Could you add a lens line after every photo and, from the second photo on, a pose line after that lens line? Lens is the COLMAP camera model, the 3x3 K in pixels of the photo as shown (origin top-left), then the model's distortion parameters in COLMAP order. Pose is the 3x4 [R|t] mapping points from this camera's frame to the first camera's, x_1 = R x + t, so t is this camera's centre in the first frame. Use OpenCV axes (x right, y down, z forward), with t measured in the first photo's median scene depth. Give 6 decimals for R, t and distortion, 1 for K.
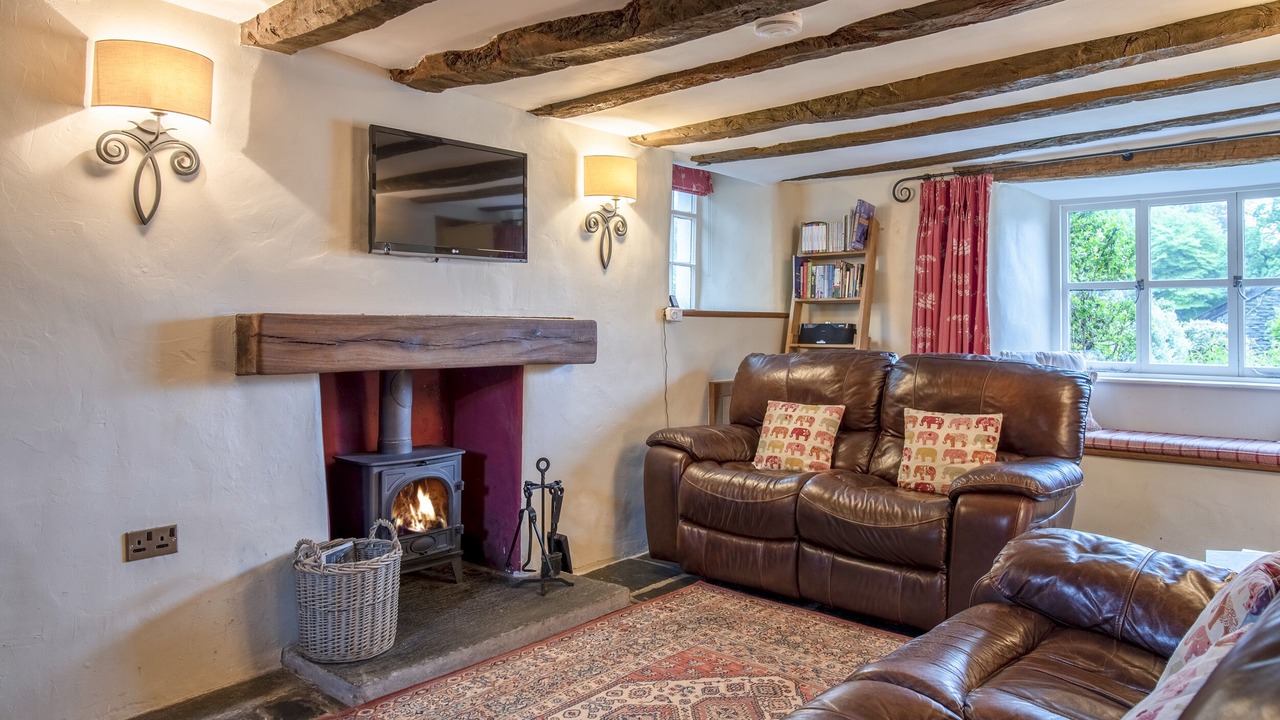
lens RADIAL K [[836.1, 0, 639.9], [0, 836.1, 304.1], [0, 0, 1]] dist [-0.023449, 0.000478]
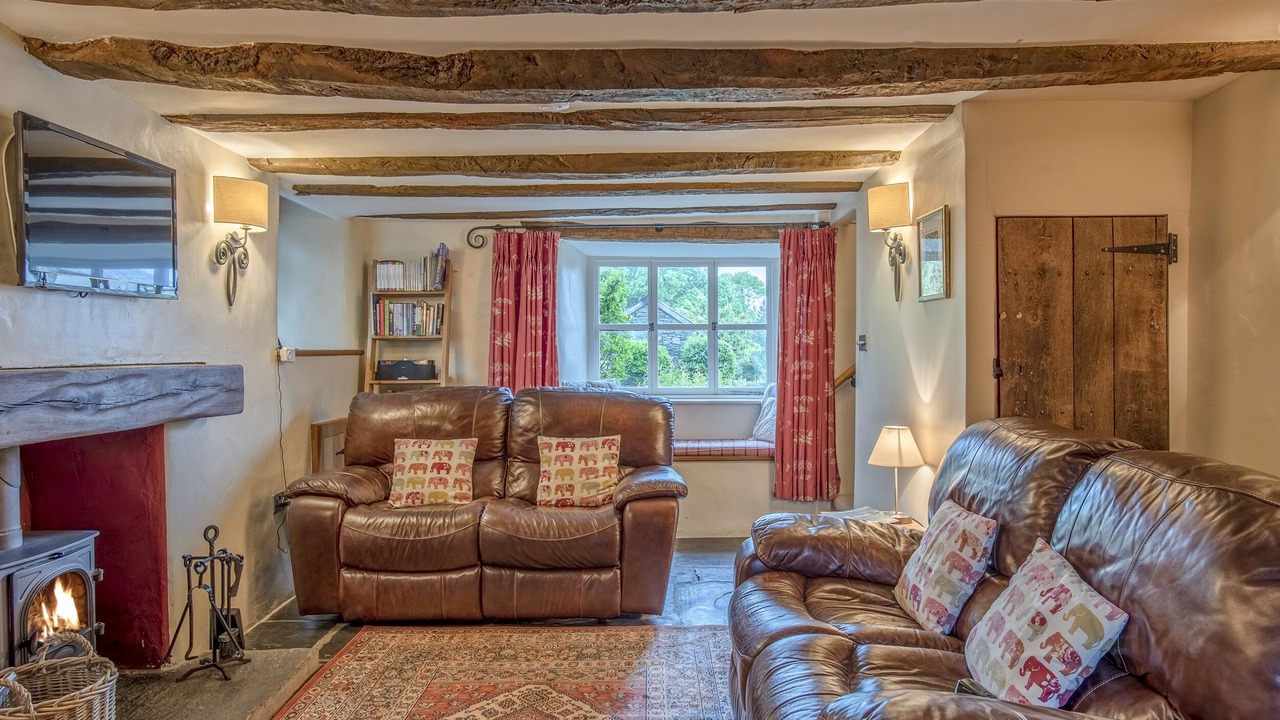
lens RADIAL K [[823.4, 0, 640.0], [0, 823.4, 360.0], [0, 0, 1]] dist [-0.050192, 0.040729]
pose [[0.739141, -0.017061, 0.673335, -0.317419], [-0.009014, 0.999339, 0.035216, -0.019791], [-0.673491, -0.032099, 0.738498, 0.070531]]
